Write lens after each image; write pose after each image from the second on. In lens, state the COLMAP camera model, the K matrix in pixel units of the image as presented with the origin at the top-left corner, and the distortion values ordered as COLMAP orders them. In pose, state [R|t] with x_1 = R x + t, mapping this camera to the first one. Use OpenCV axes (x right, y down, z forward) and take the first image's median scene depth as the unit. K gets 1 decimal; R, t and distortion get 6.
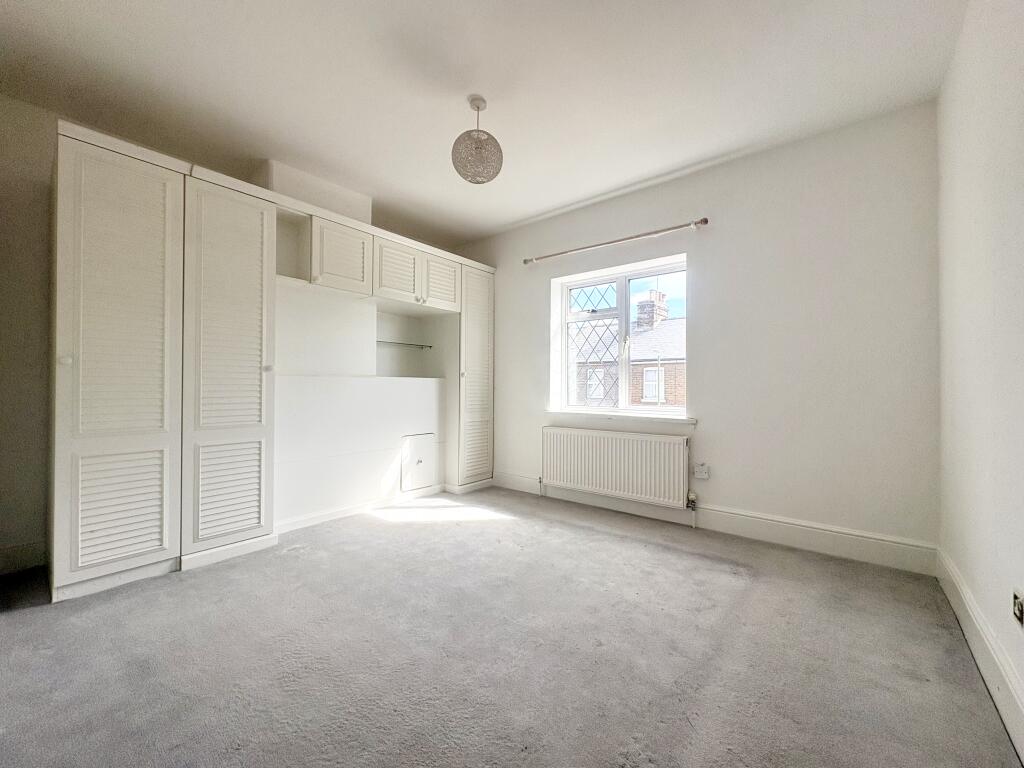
lens RADIAL K [[406.0, 0, 512.7], [0, 406.0, 383.2], [0, 0, 1]] dist [-0.000151, 0.000315]
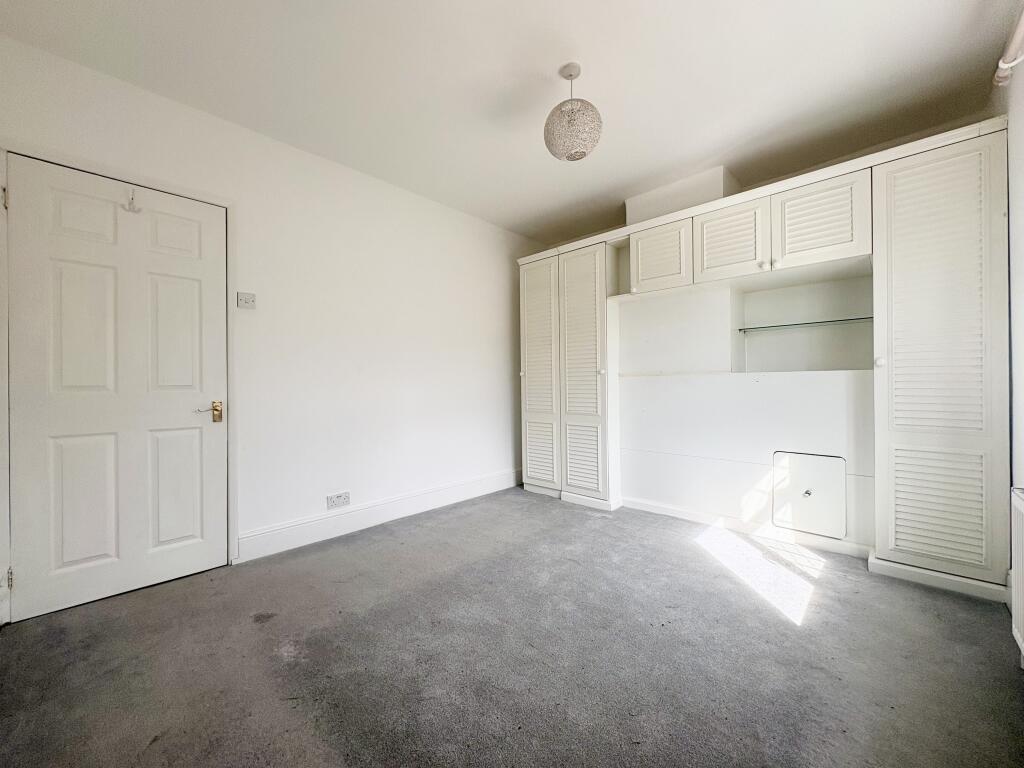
lens RADIAL K [[406.0, 0, 512.7], [0, 406.0, 383.2], [0, 0, 1]] dist [-0.000151, 0.000315]
pose [[-0.069569, -0.005633, -0.997561, 0.646810], [0.018275, 0.999809, -0.006920, 0.003844], [0.997410, -0.018712, -0.069453, 0.733967]]
